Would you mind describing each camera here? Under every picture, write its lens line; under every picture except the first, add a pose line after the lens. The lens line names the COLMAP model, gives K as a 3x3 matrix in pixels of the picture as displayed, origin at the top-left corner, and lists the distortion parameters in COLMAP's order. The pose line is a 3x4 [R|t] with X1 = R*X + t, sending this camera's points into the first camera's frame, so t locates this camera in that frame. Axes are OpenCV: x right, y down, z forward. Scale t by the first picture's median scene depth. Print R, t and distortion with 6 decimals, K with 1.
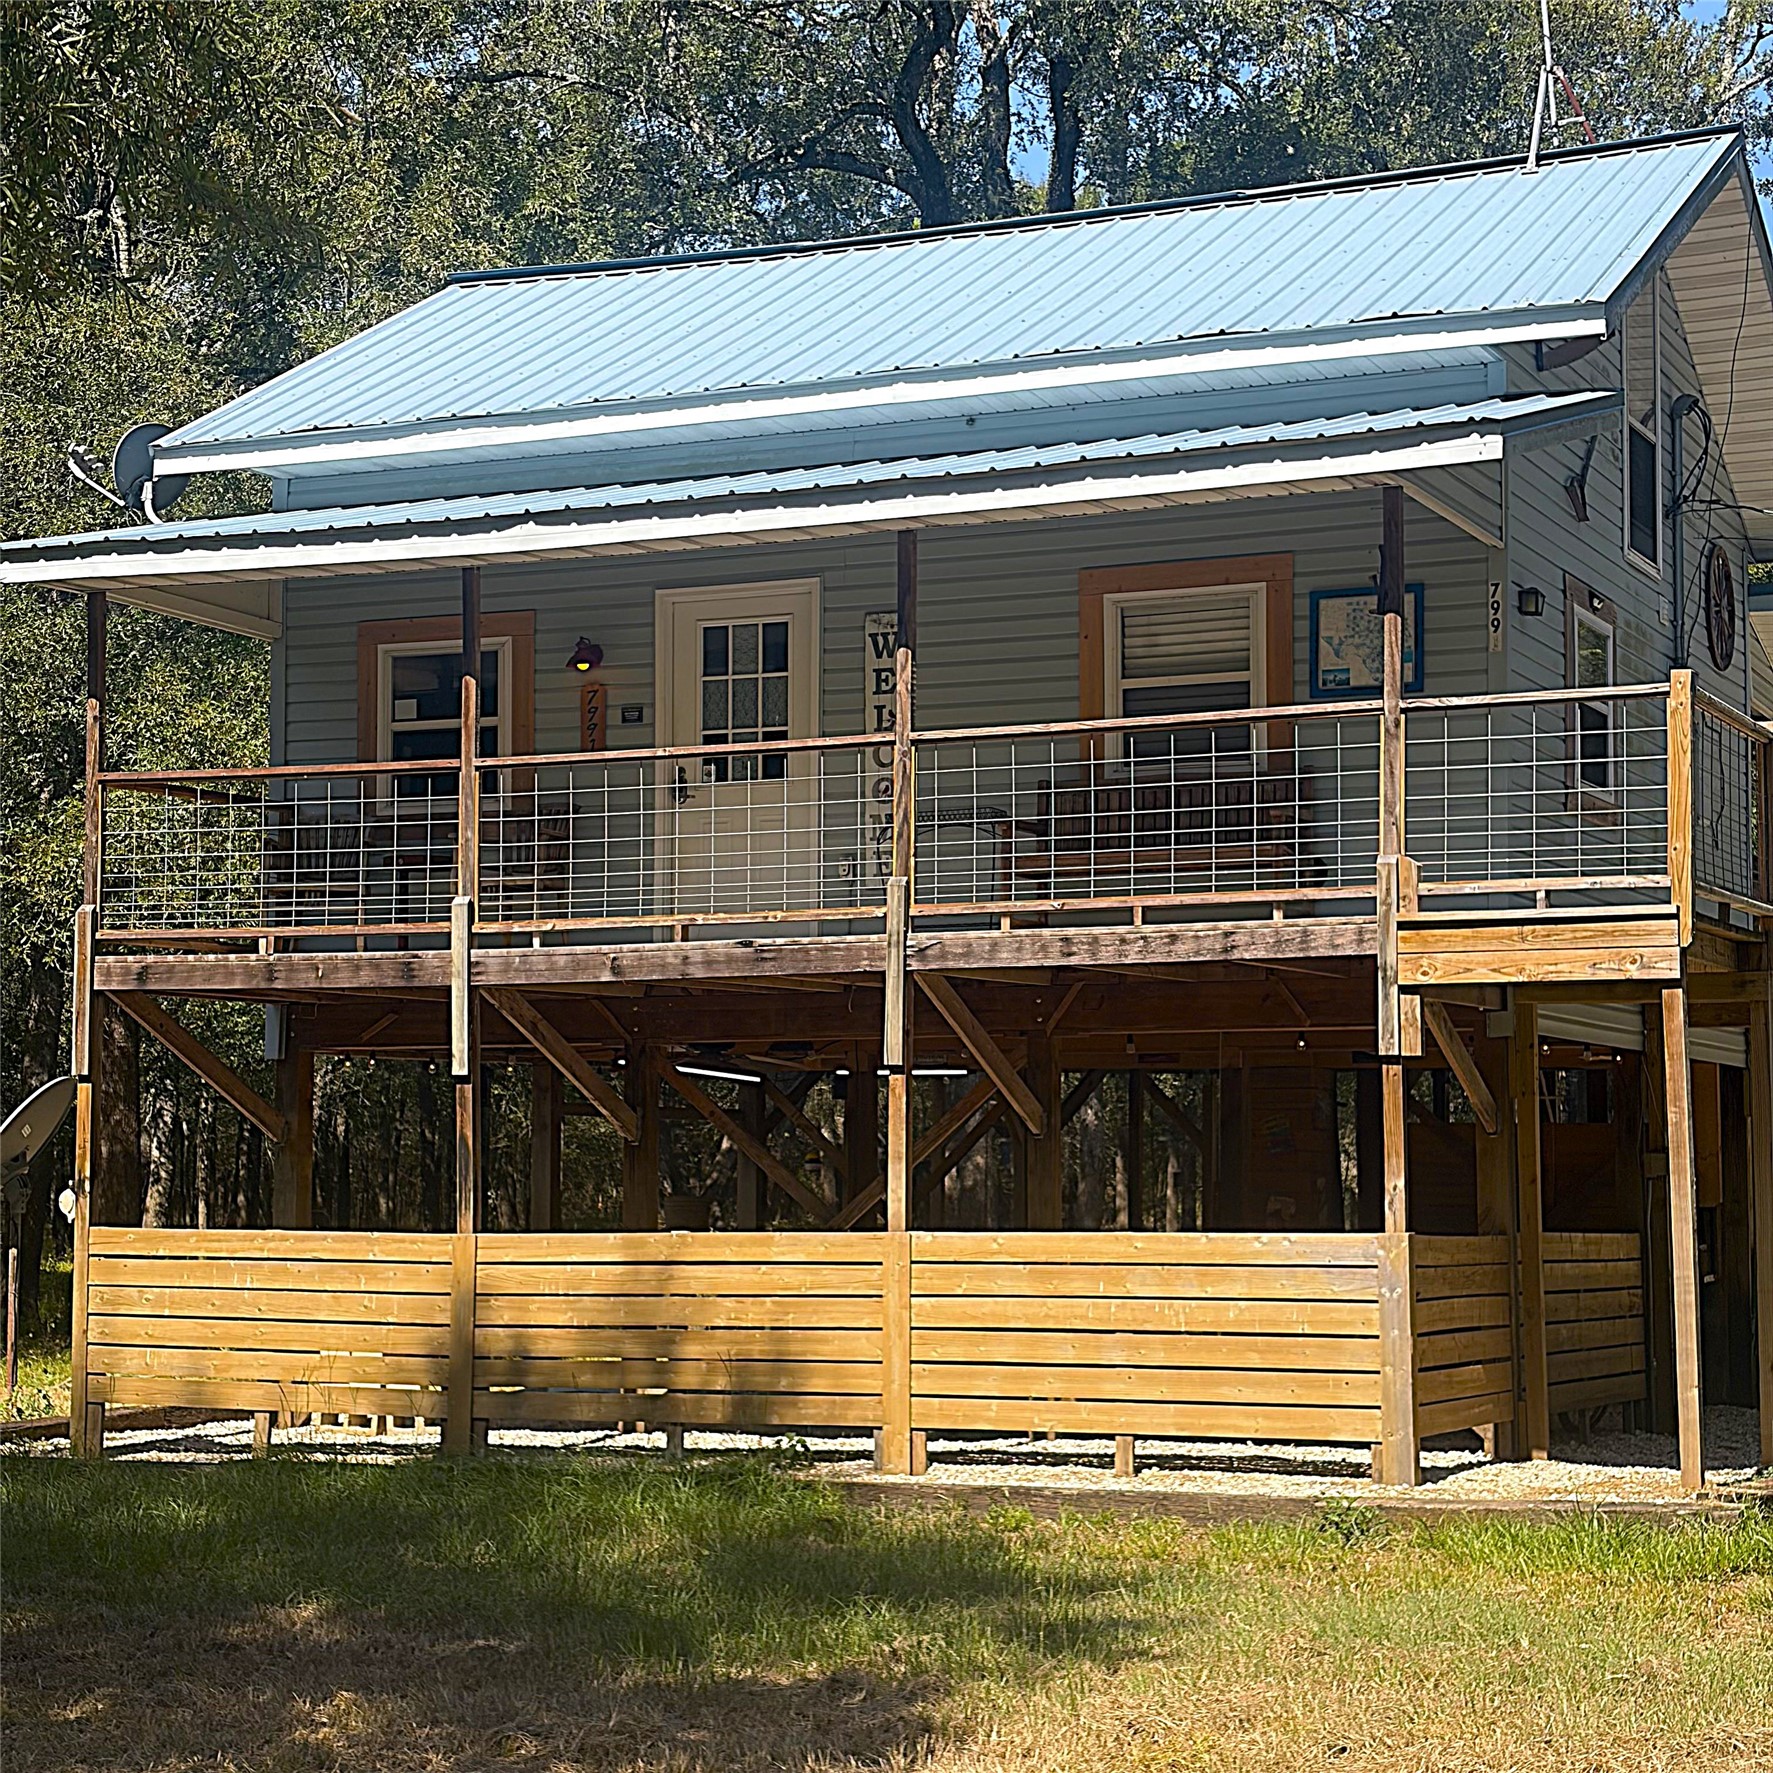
lens RADIAL K [[3636.7, 0, 886.4], [0, 3636.7, 880.6], [0, 0, 1]] dist [0.156518, 0.000000]
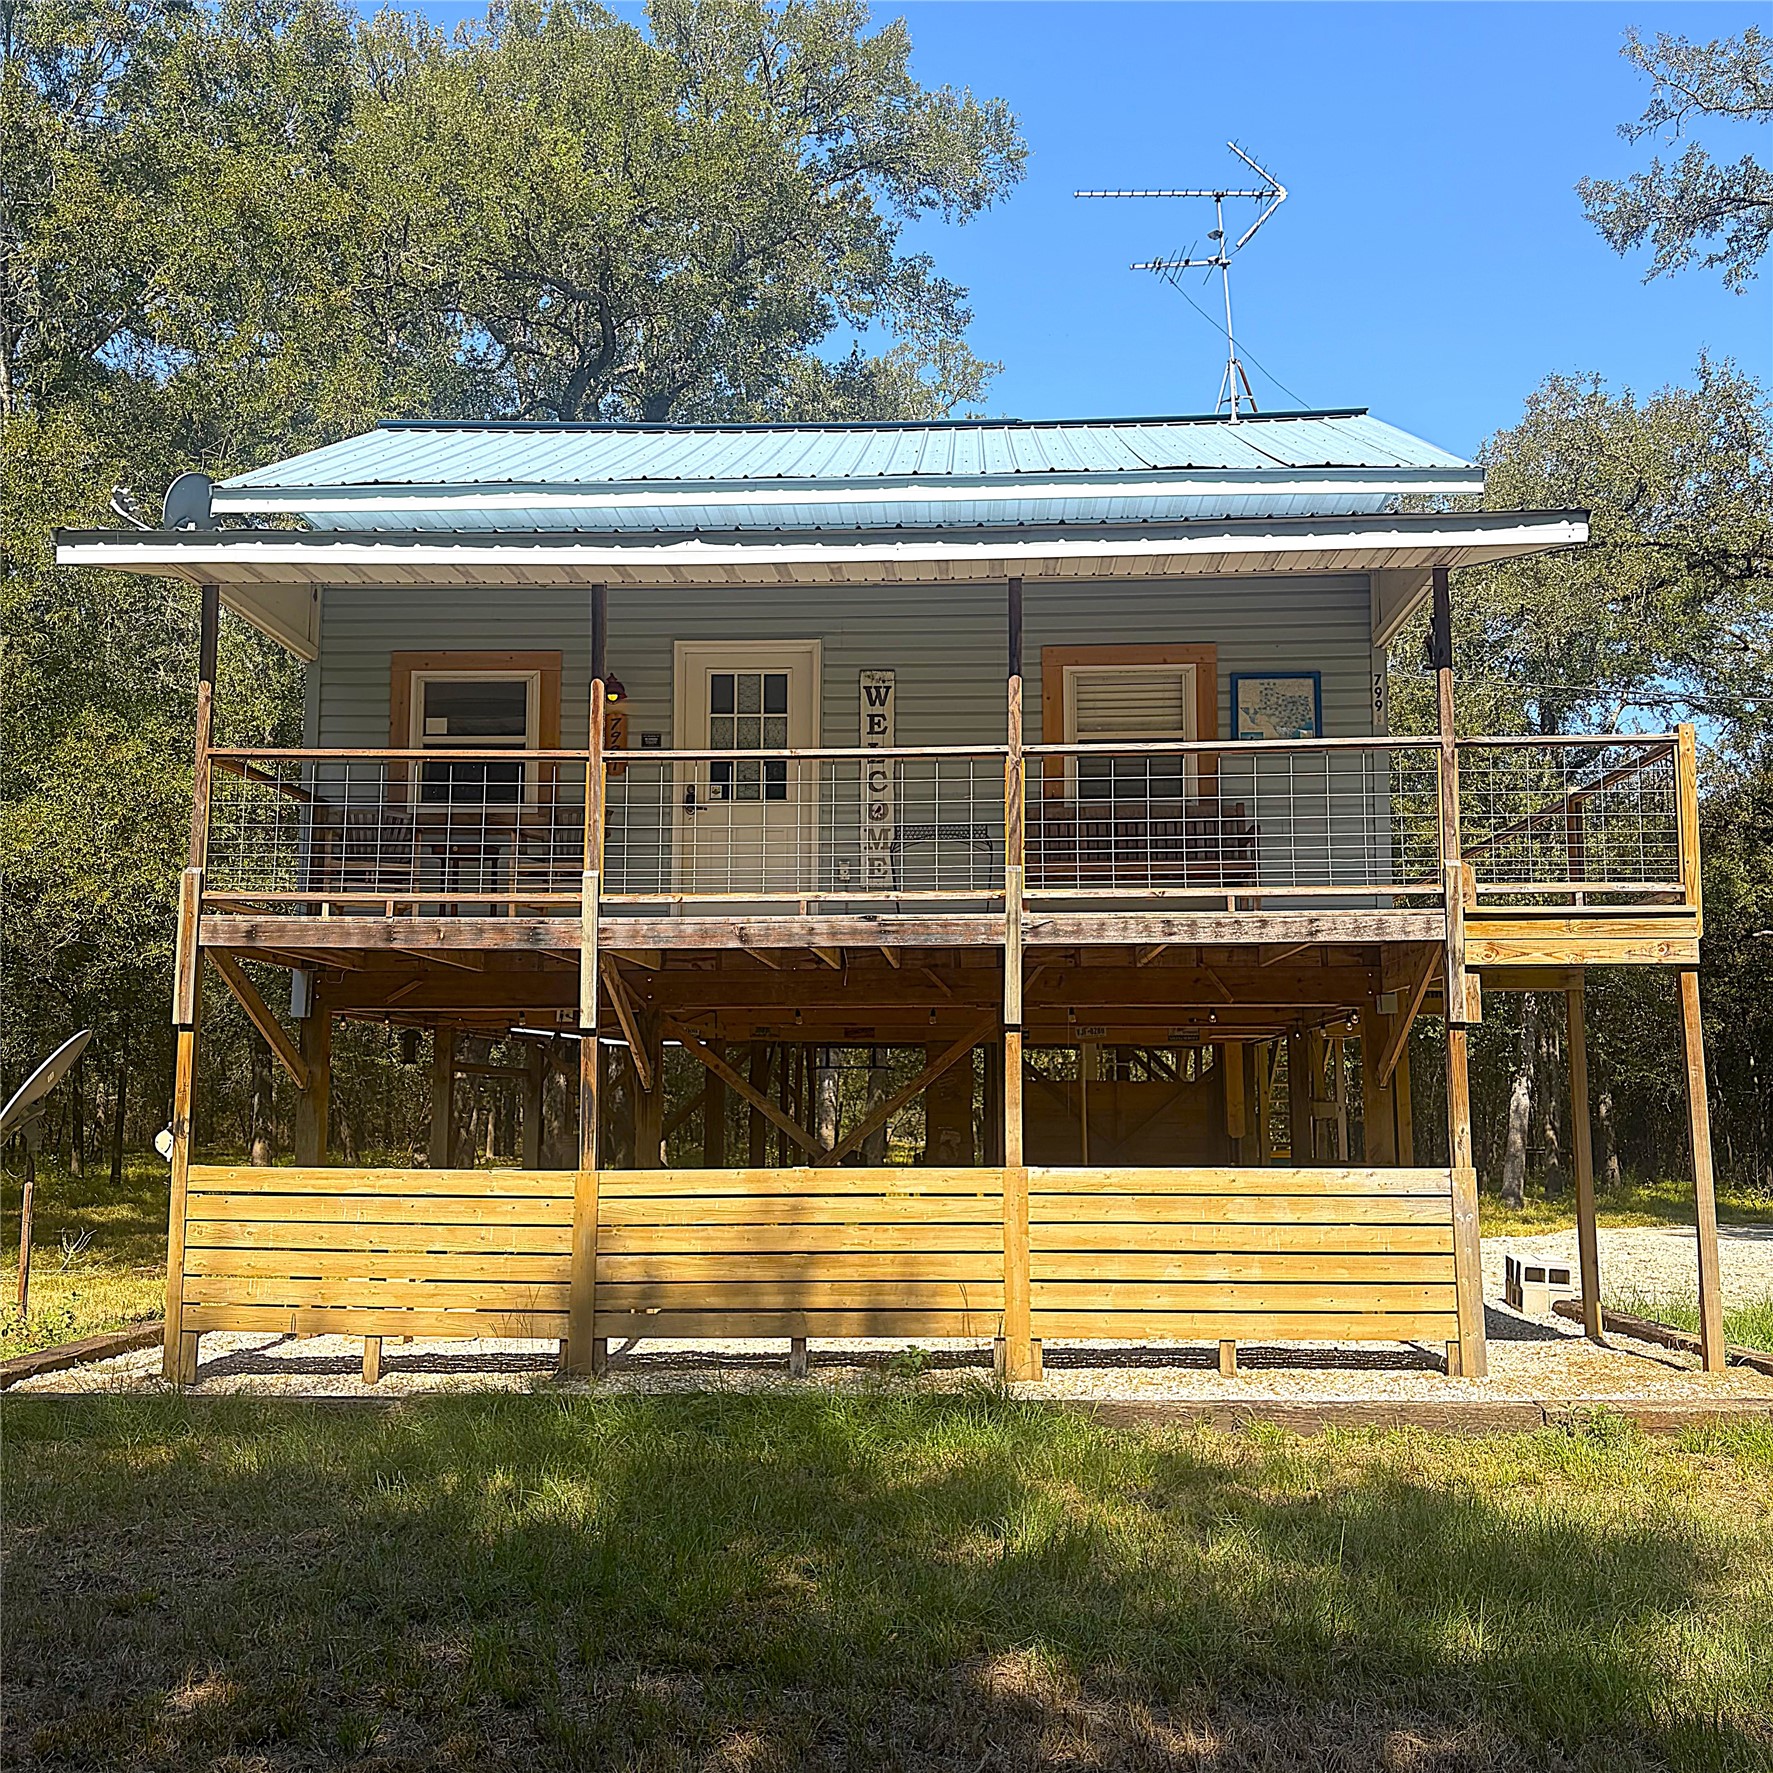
lens RADIAL K [[1804.3, 0, 885.2], [0, 1804.3, 888.7], [0, 0, 1]] dist [0.052696, 0.000000]
pose [[0.928930, 0.047872, 0.367149, -0.241853], [-0.031407, 0.998220, -0.050693, 0.036255], [-0.368922, 0.035559, 0.928780, 0.454019]]
